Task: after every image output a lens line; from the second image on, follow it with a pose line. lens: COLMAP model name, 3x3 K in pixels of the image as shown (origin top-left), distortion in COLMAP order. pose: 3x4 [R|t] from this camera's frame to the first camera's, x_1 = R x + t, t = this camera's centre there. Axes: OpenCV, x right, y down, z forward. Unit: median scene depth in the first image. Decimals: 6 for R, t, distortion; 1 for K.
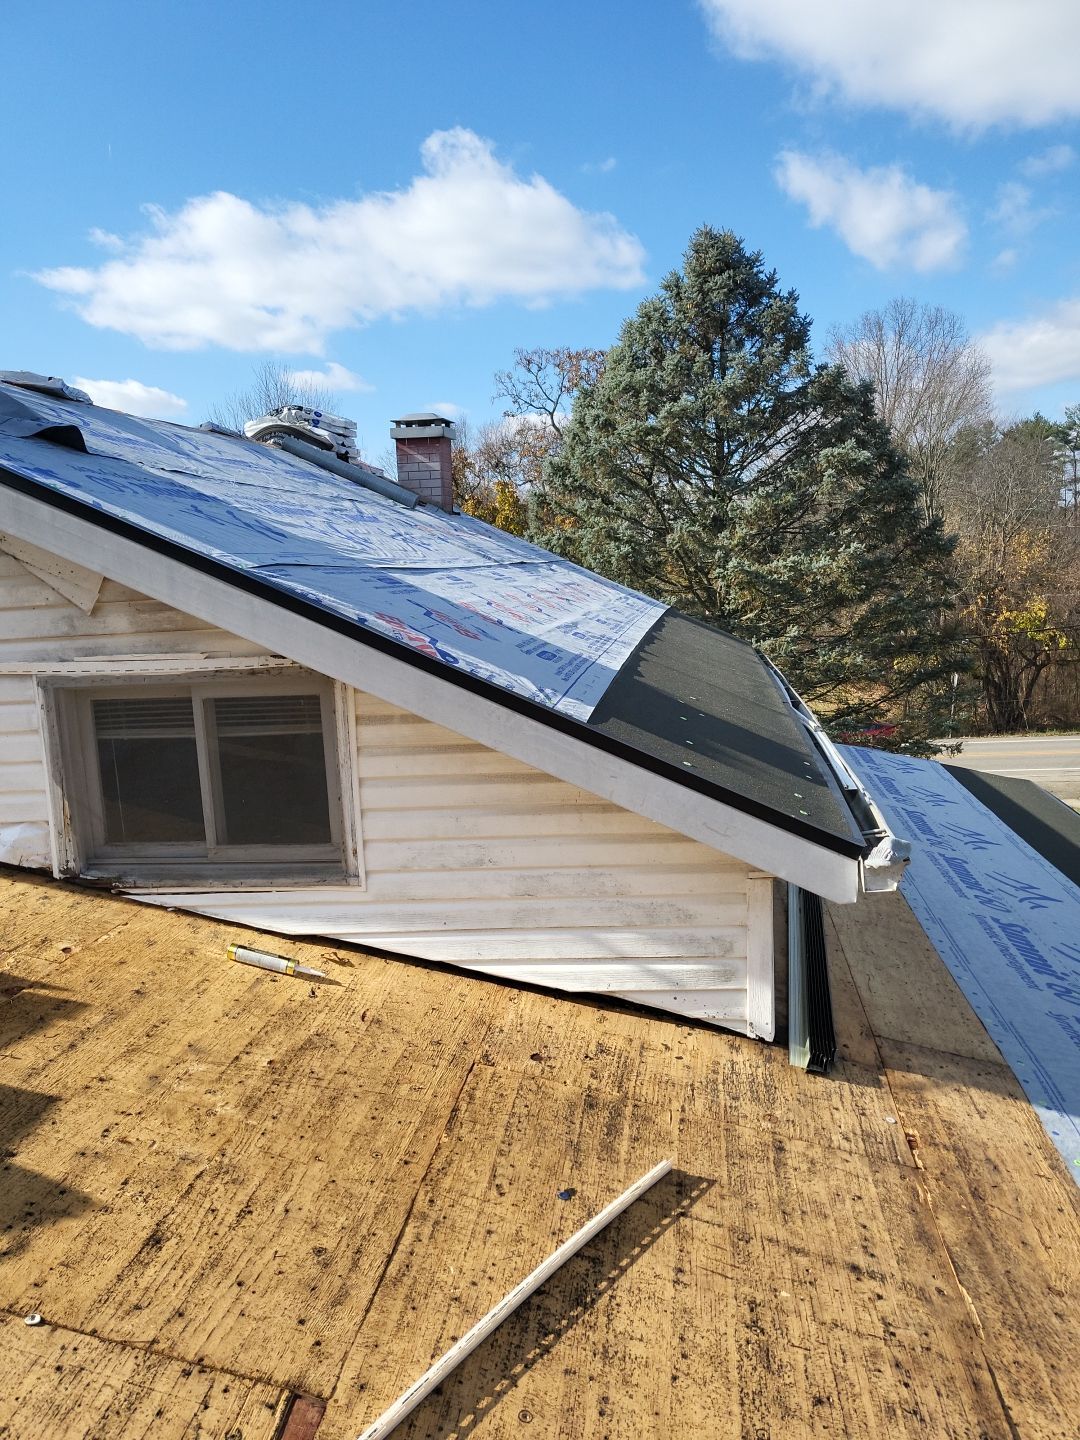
lens RADIAL K [[1145.2, 0, 540.0], [0, 1145.2, 720.0], [0, 0, 1]] dist [-0.017205, 0.076902]
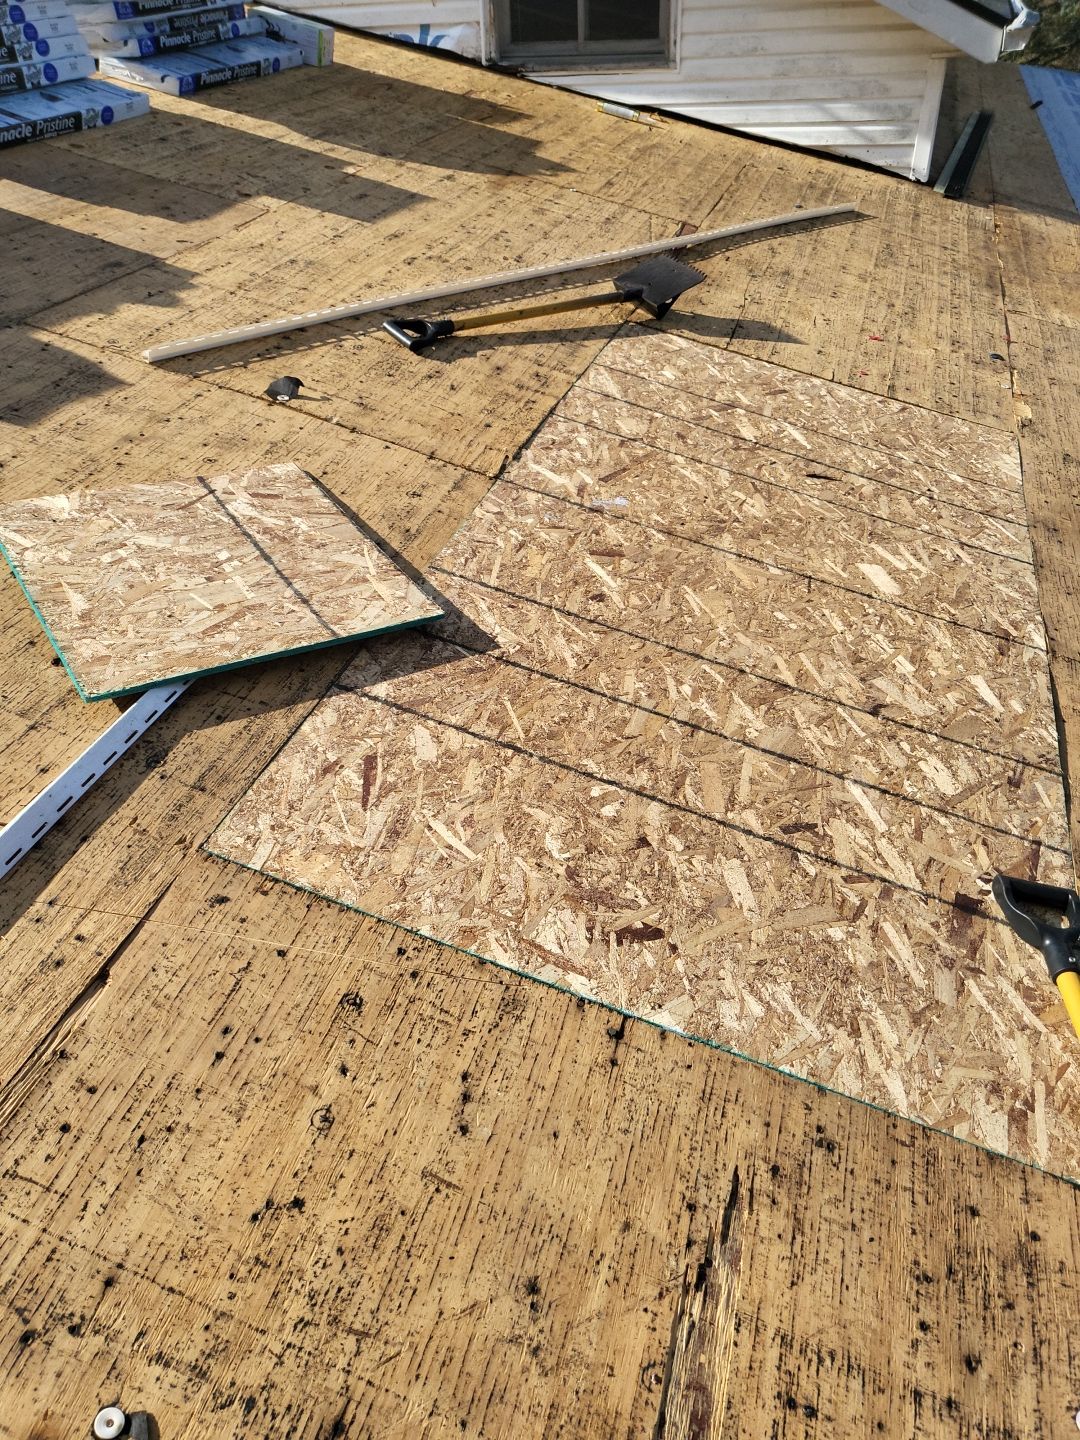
lens RADIAL K [[1060.2, 0, 540.0], [0, 1060.2, 720.0], [0, 0, 1]] dist [0.006128, 0.005153]
pose [[0.986446, 0.096303, -0.132853, -0.061176], [-0.018712, 0.870397, 0.491995, 0.211682], [0.163015, -0.482840, 0.860402, -0.745185]]
